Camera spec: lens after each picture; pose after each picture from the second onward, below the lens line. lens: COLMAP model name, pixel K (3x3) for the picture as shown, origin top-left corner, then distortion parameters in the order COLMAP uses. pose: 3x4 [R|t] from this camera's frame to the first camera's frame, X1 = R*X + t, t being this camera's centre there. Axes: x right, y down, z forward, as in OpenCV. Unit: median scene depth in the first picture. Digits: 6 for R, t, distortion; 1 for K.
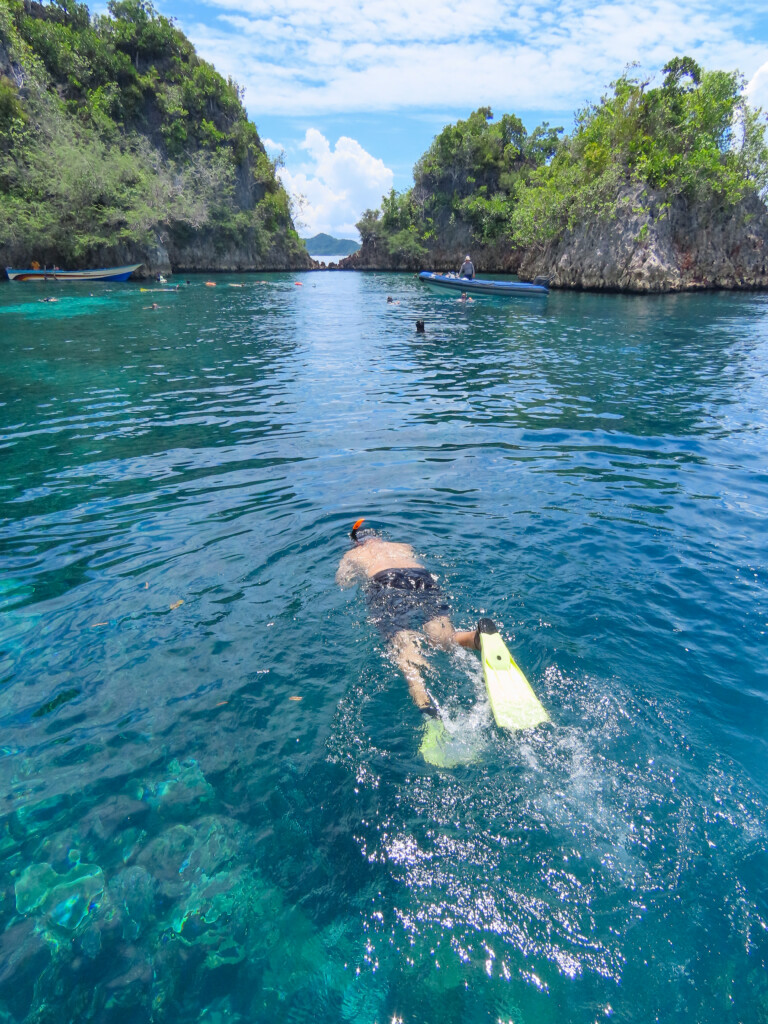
lens RADIAL K [[645.6, 0, 384.4], [0, 645.6, 509.4], [0, 0, 1]] dist [-0.006271, -0.004592]
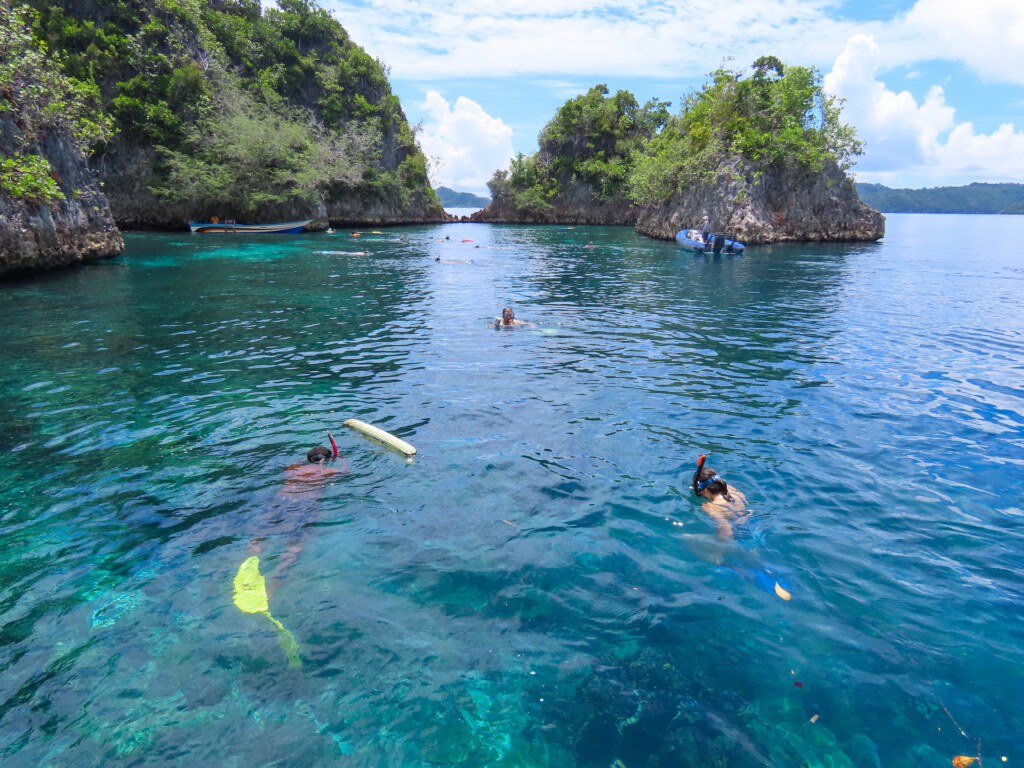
lens RADIAL K [[645.6, 0, 510.3], [0, 645.6, 386.0], [0, 0, 1]] dist [-0.006271, -0.004592]
pose [[0.999895, 0.002394, 0.014324, -0.026208], [-0.000873, 0.994442, -0.105282, 0.030202], [-0.014496, 0.105259, 0.994339, -0.091924]]
